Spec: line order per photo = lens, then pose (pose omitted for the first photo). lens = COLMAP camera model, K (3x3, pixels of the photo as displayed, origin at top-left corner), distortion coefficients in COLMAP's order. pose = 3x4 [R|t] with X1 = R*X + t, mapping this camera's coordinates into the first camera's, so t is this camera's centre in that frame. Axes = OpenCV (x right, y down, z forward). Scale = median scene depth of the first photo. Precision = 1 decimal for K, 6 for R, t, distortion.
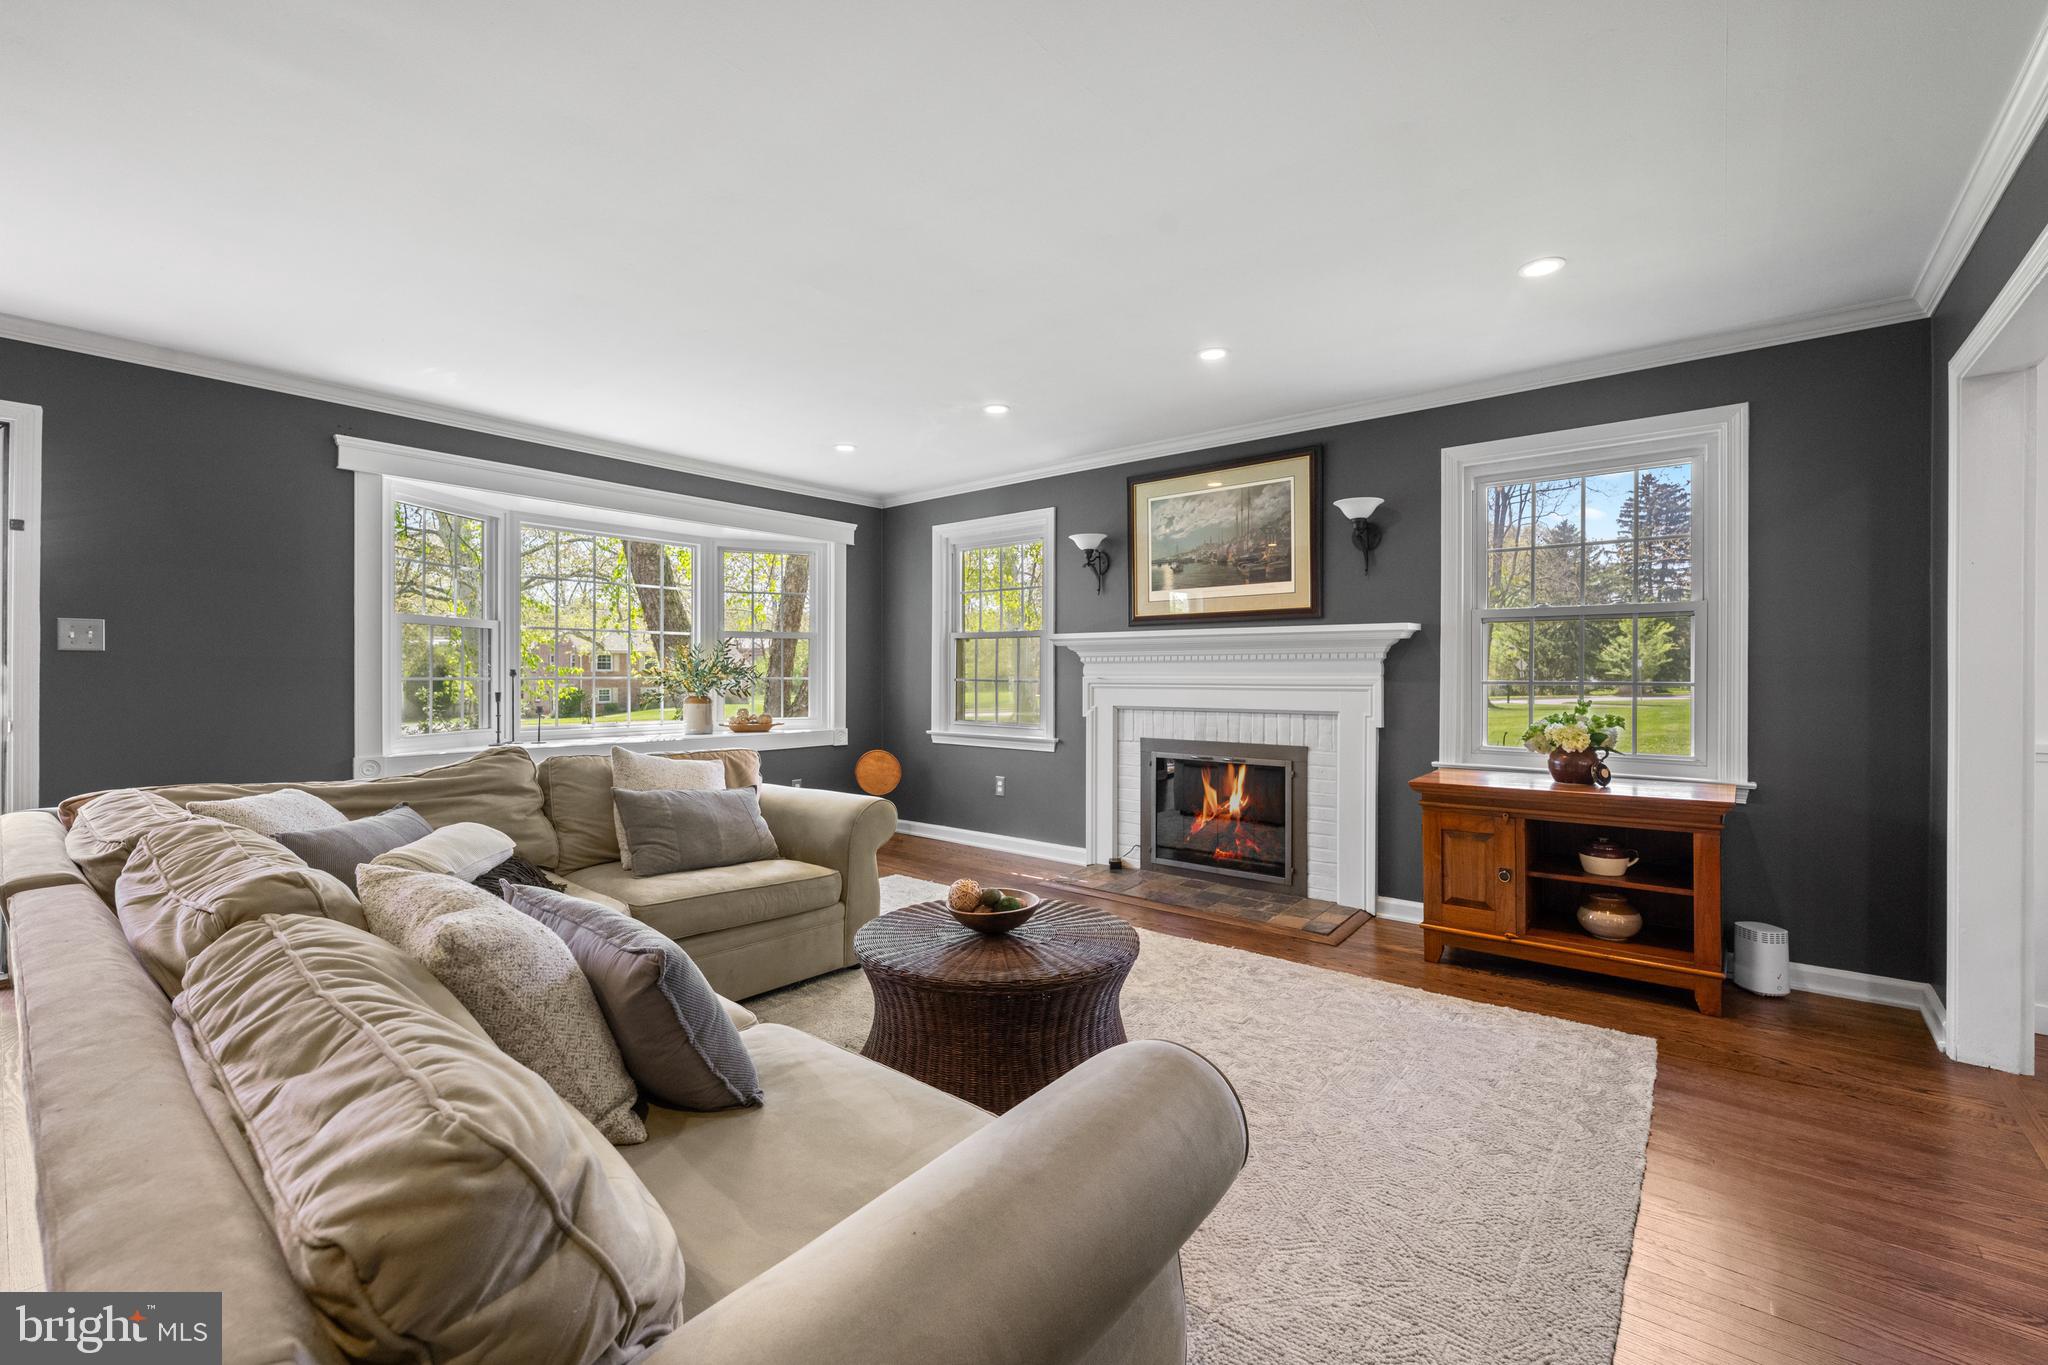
lens RADIAL K [[854.4, 0, 1021.5], [0, 854.4, 677.9], [0, 0, 1]] dist [-0.001392, -0.000409]
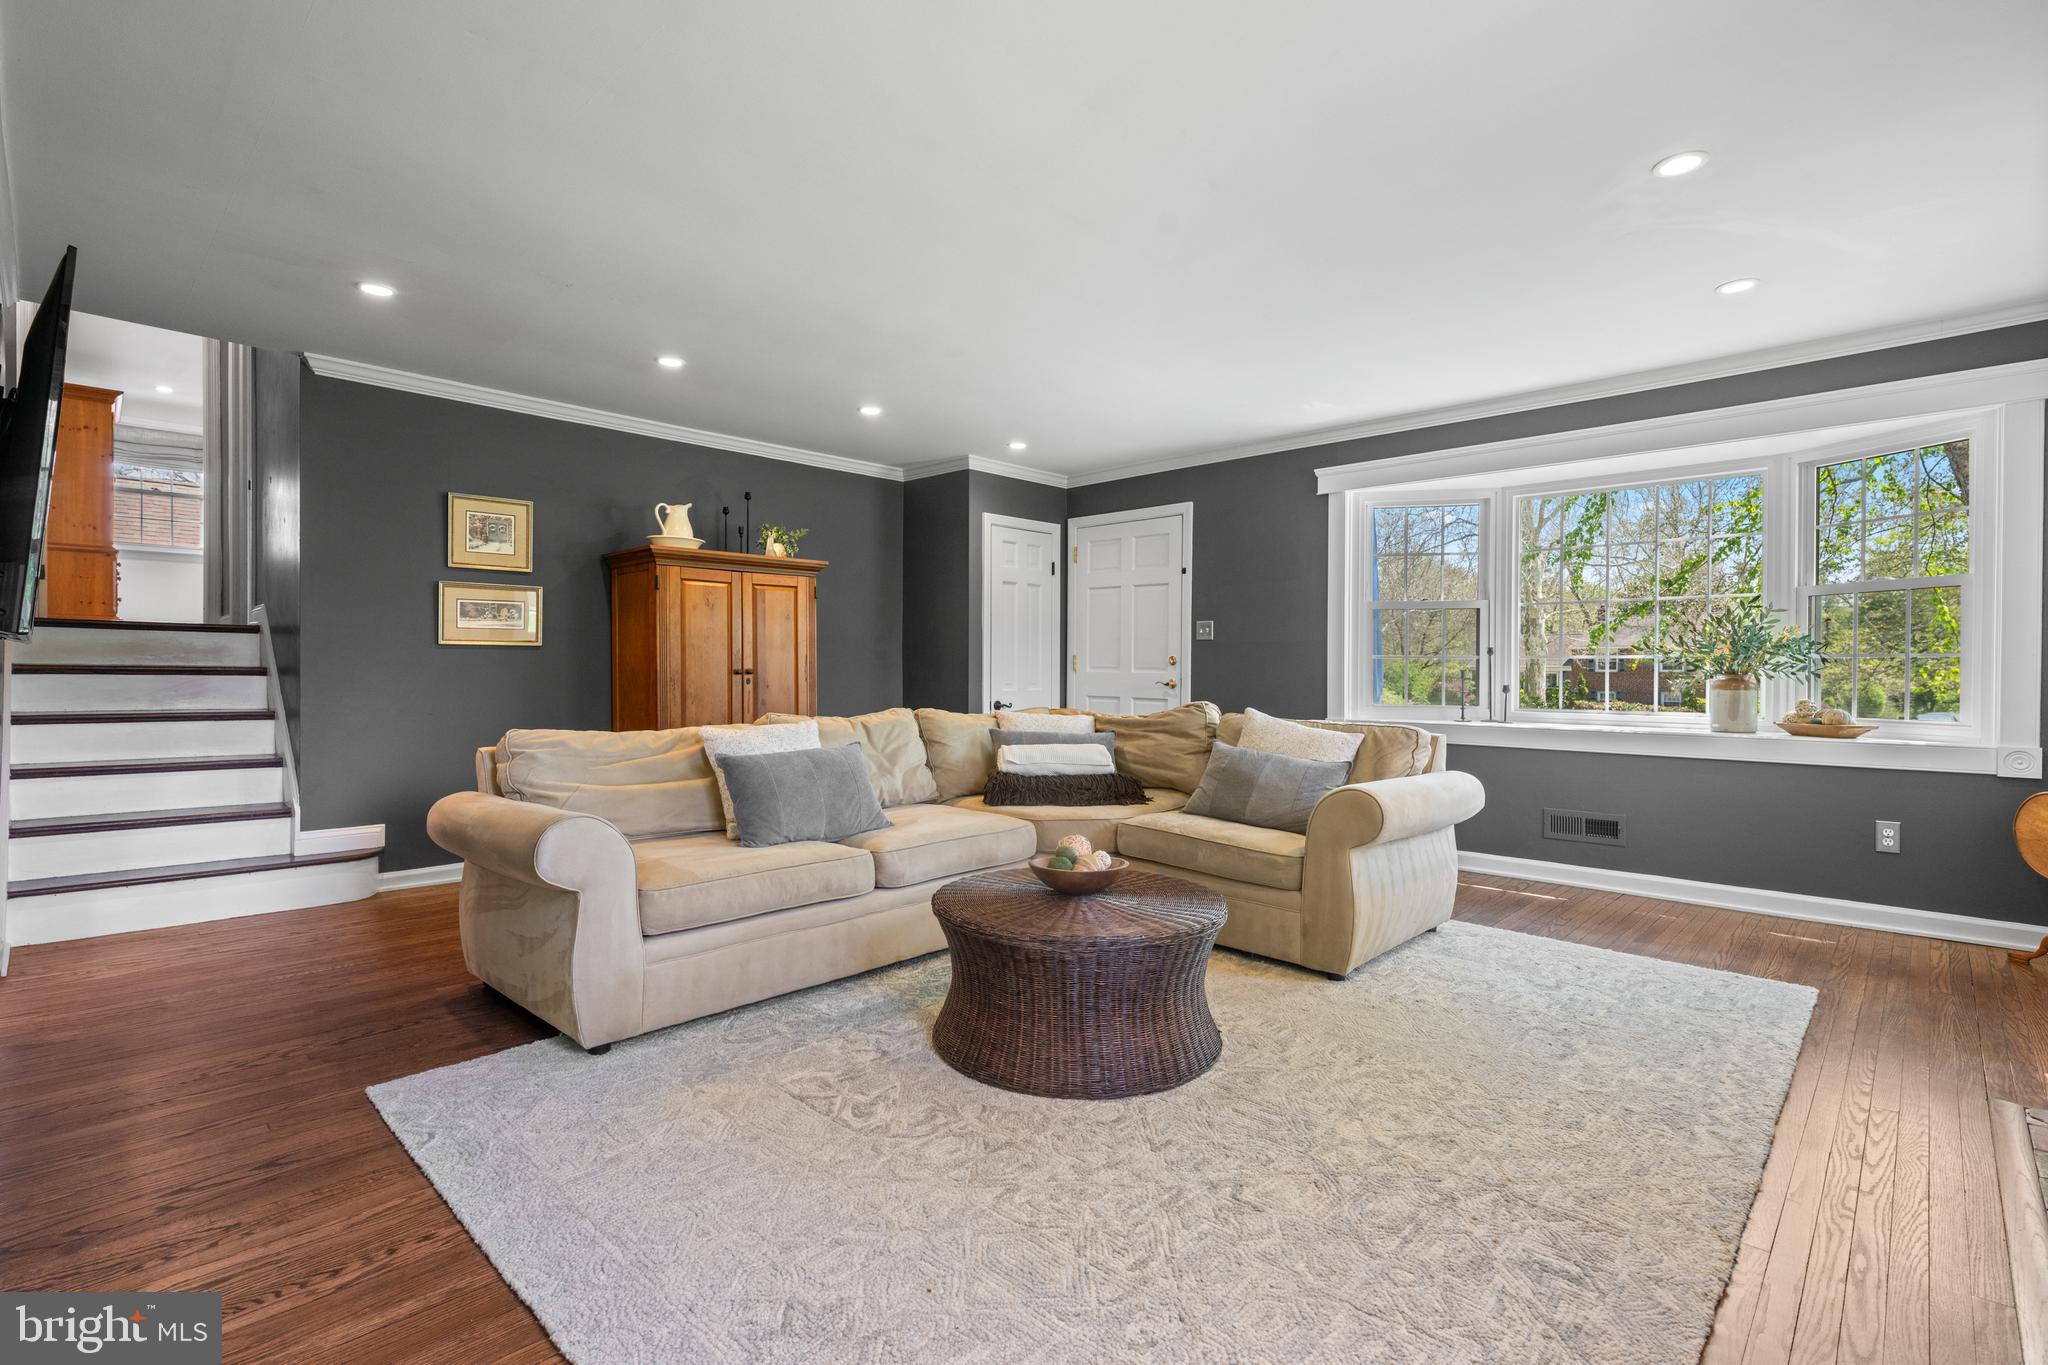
lens RADIAL K [[944.2, 0, 1018.0], [0, 944.2, 675.6], [0, 0, 1]] dist [-0.007930, -0.000326]
pose [[-0.078604, 0.005536, -0.996891, 0.802086], [-0.008154, 0.999948, 0.006196, 0.030736], [0.996873, 0.008616, -0.078555, 0.776189]]
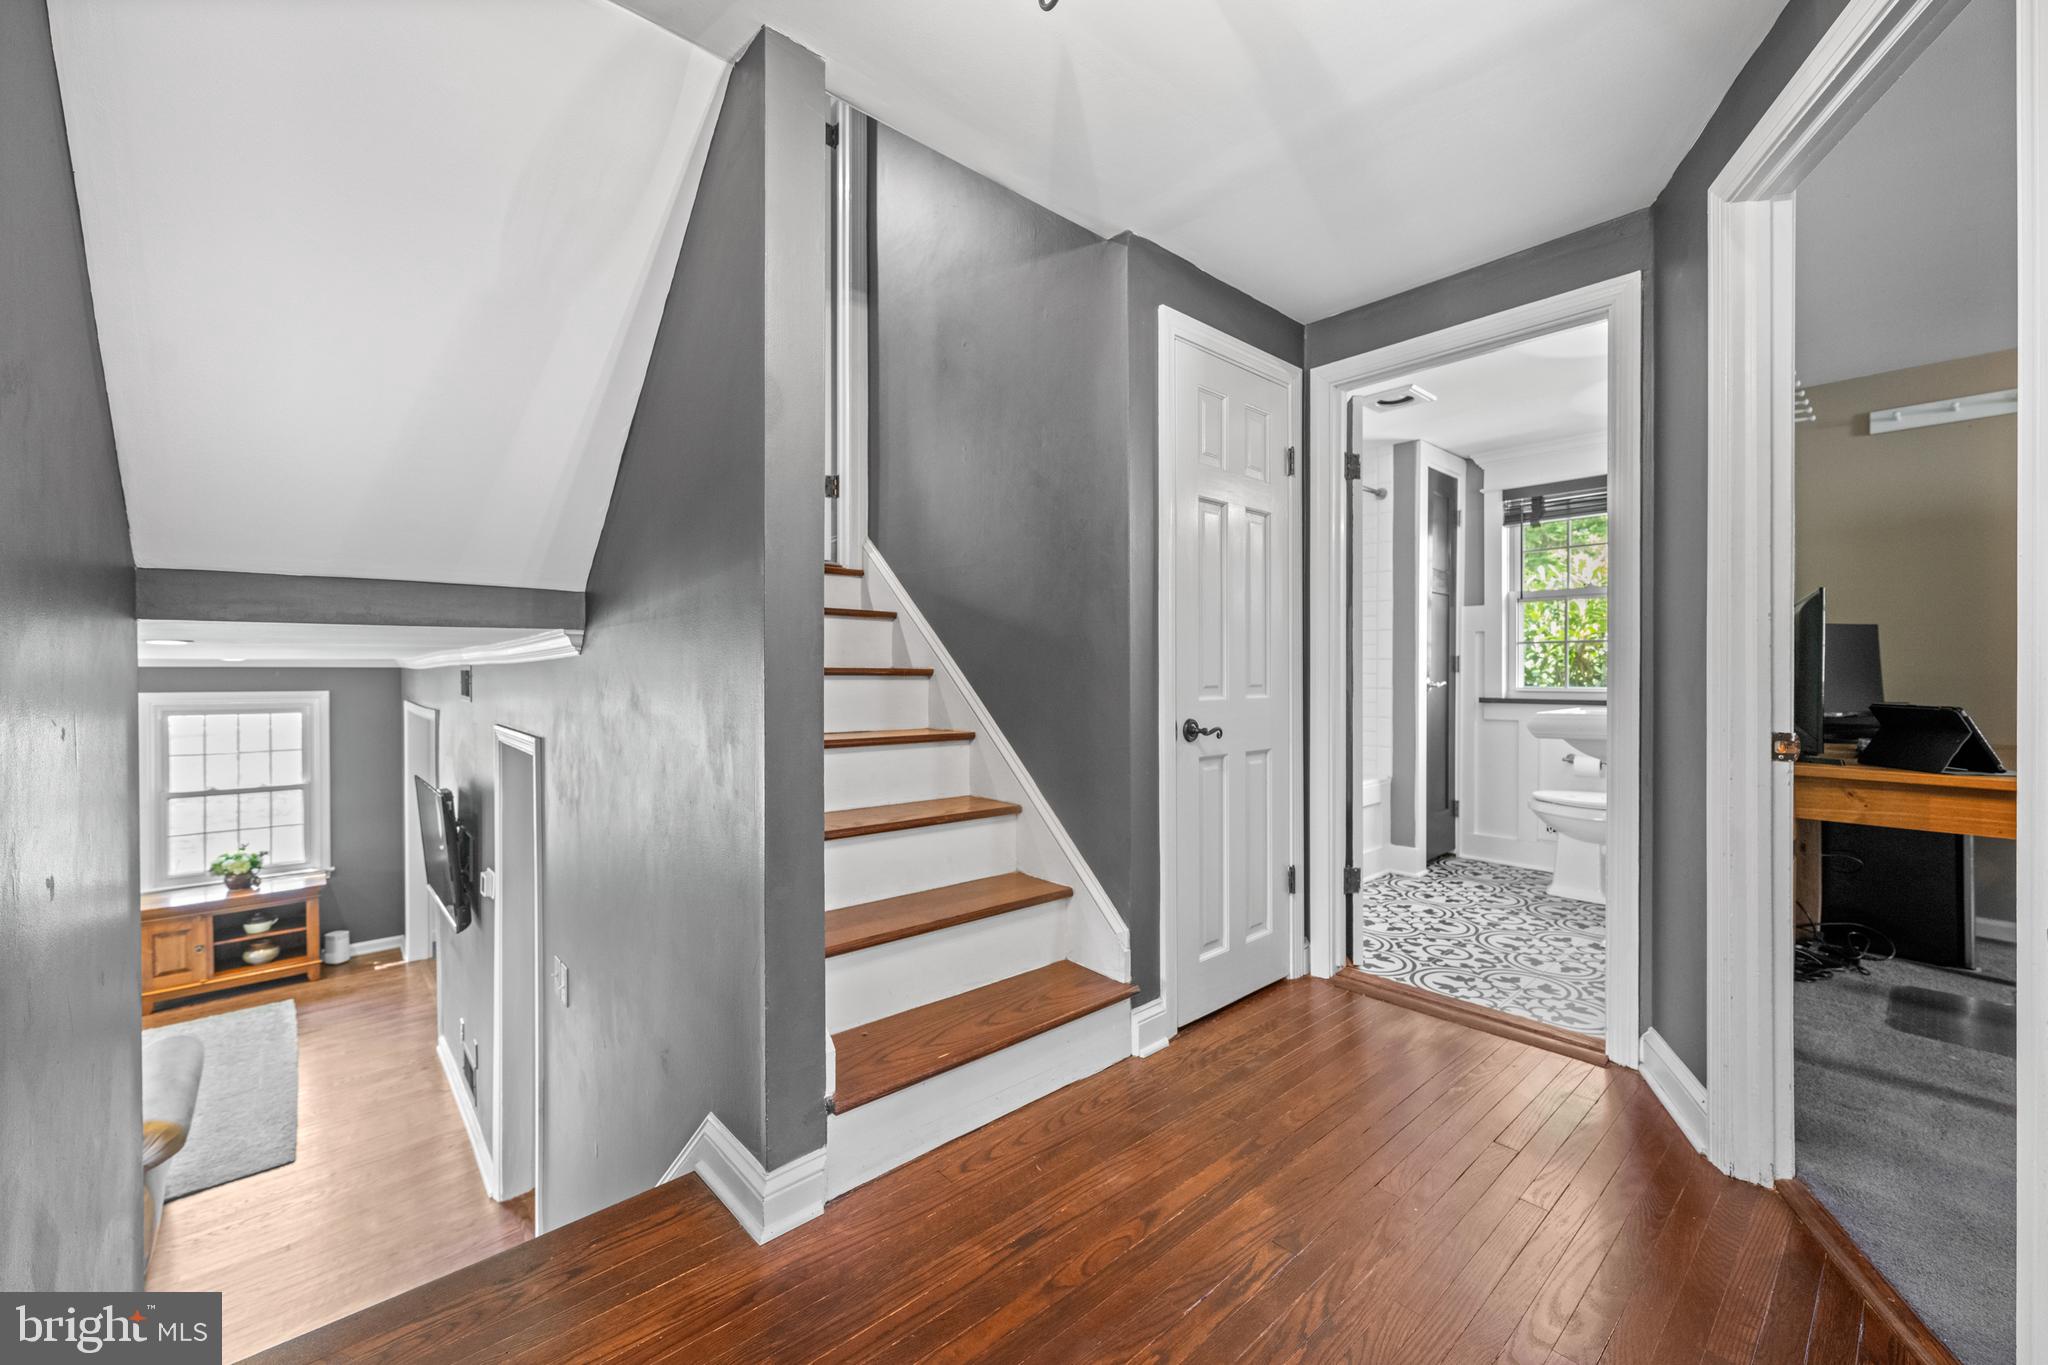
lens RADIAL K [[808.3, 0, 1022.9], [0, 808.3, 669.5], [0, 0, 1]] dist [-0.001531, 0.000375]
pose [[0.144294, -0.001300, 0.989534, -0.911758], [0.004765, 0.999988, 0.000619, -0.370232], [-0.989523, 0.004626, 0.144298, -1.025426]]
